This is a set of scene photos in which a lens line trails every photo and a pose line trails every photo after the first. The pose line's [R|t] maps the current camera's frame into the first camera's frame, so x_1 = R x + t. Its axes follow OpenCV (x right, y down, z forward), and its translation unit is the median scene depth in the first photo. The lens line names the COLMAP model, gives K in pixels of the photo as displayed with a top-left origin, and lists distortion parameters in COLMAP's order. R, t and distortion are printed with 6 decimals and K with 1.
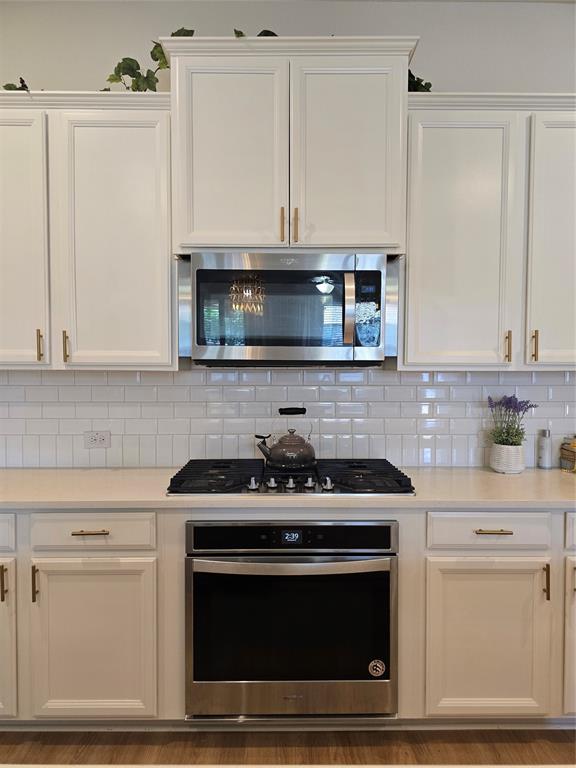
lens RADIAL K [[523.1, 0, 288.0], [0, 523.1, 384.0], [0, 0, 1]] dist [0.035476, 0.000015]
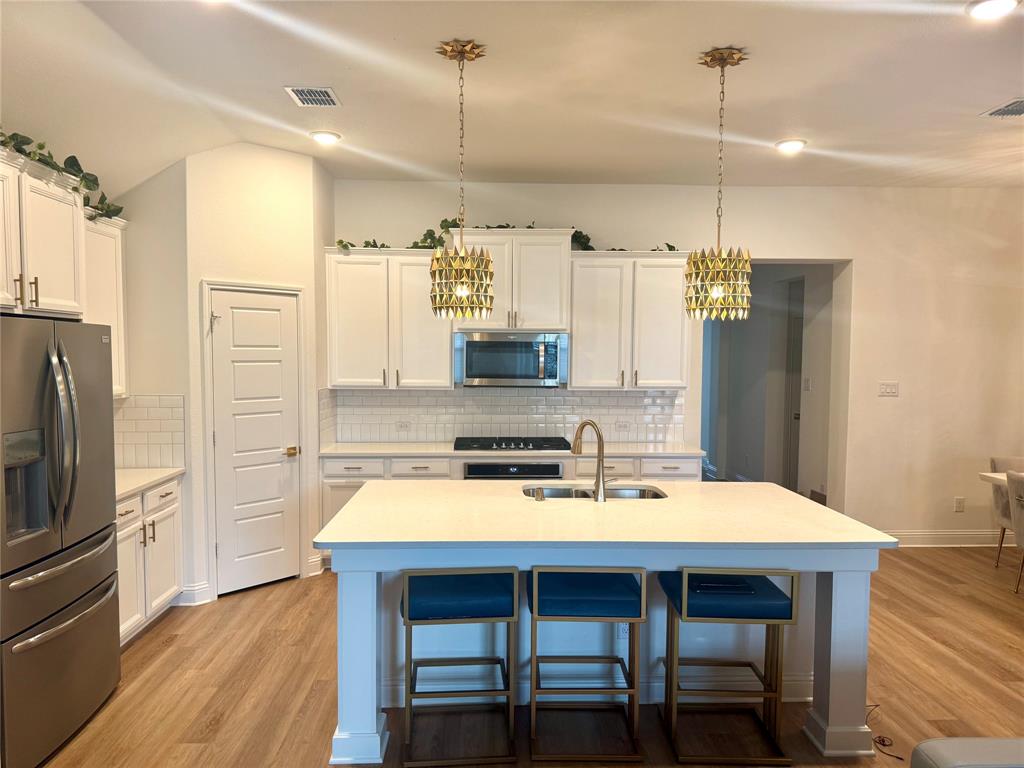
lens RADIAL K [[724.5, 0, 512.0], [0, 724.5, 384.0], [0, 0, 1]] dist [0.003417, 0.000591]
pose [[0.999375, 0.004608, 0.035043, -0.090098], [-0.005283, 0.999802, 0.019191, -0.101242], [-0.034948, -0.019365, 0.999202, -1.705738]]
